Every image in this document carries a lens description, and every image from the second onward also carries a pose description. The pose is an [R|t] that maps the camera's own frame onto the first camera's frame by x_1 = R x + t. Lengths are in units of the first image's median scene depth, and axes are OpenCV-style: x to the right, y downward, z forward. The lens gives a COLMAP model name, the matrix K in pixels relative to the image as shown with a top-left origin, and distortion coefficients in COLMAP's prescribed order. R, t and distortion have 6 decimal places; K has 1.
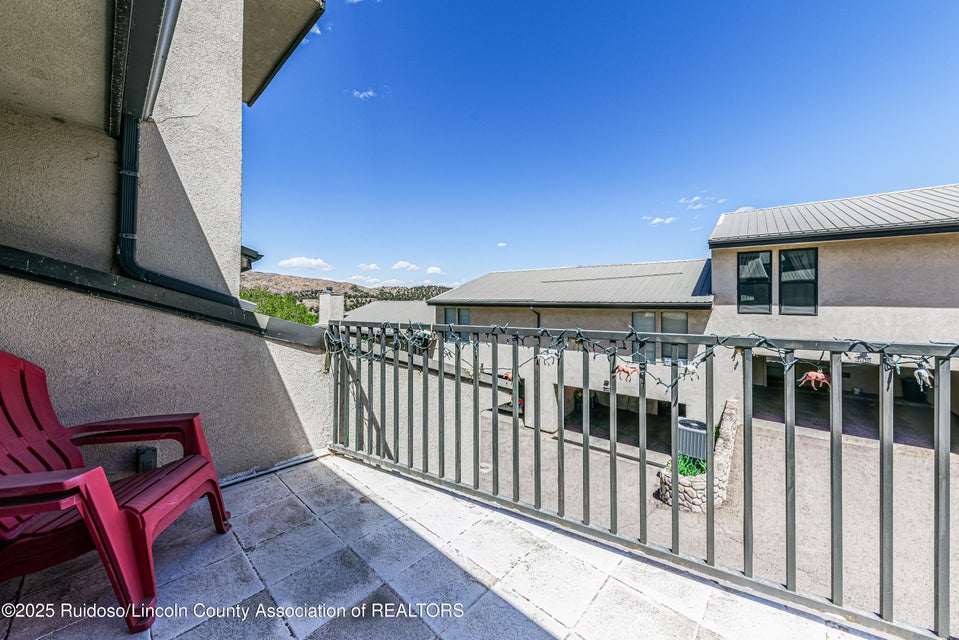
lens RADIAL K [[334.8, 0, 503.0], [0, 334.8, 301.3], [0, 0, 1]] dist [0.009214, -0.003474]
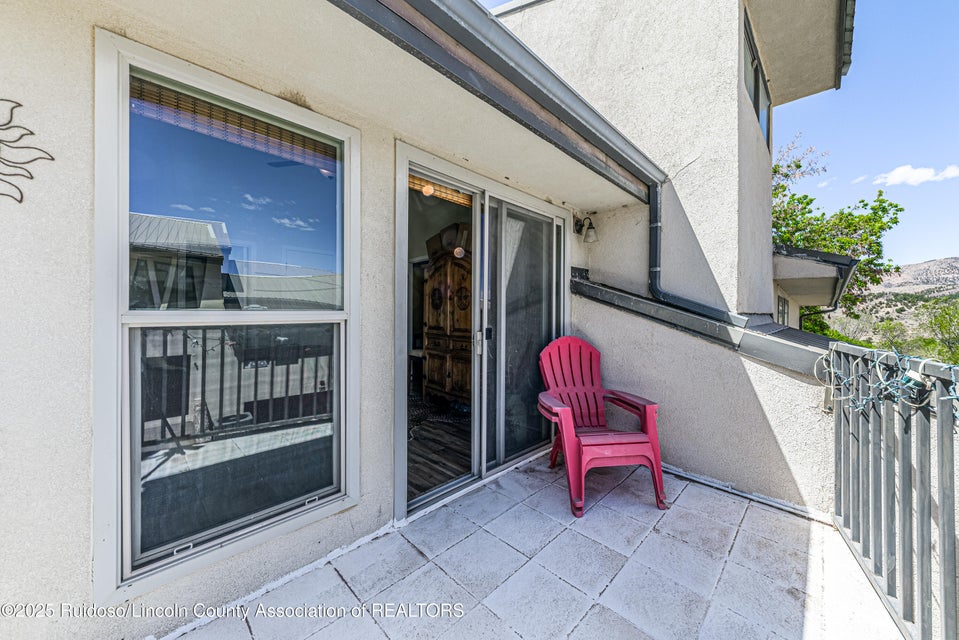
lens RADIAL K [[334.8, 0, 487.8], [0, 334.8, 313.4], [0, 0, 1]] dist [0.009214, -0.003474]
pose [[-0.045728, -0.006048, -0.998936, 0.077818], [-0.009320, 0.999941, -0.005627, 0.001343], [0.998910, 0.009053, -0.045781, 0.086120]]
